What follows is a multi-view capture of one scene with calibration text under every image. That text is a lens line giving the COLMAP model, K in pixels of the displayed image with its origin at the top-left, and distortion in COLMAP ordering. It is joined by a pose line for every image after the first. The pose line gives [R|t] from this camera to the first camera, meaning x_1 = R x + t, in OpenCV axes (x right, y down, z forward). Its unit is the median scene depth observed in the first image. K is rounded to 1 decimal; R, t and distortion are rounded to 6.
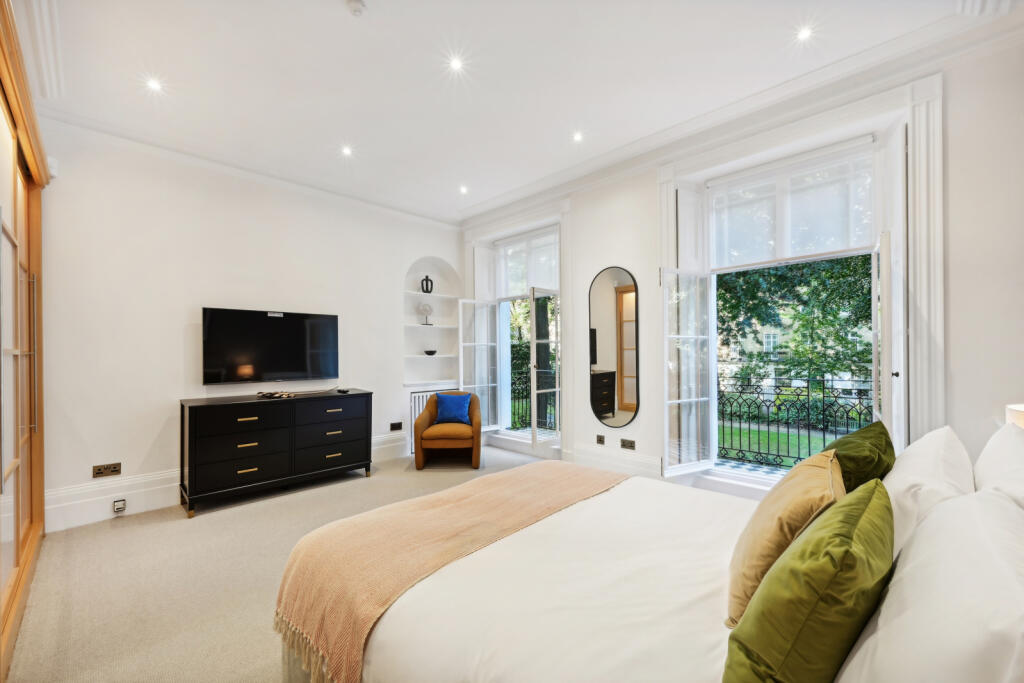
lens RADIAL K [[423.2, 0, 508.3], [0, 423.2, 351.9], [0, 0, 1]] dist [-0.001063, -0.000159]
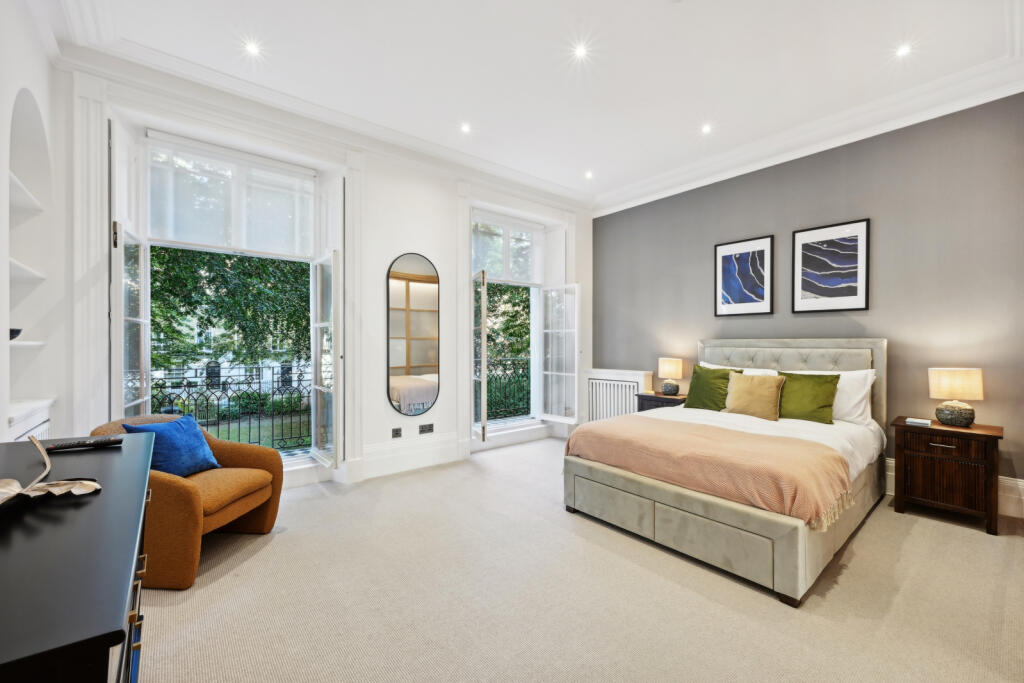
lens RADIAL K [[423.2, 0, 508.3], [0, 423.2, 351.9], [0, 0, 1]] dist [-0.001063, -0.000159]
pose [[0.082407, -0.005220, 0.996585, -0.734071], [-0.001624, 0.999984, 0.005373, 0.022930], [-0.996597, -0.002061, 0.082398, 0.710181]]
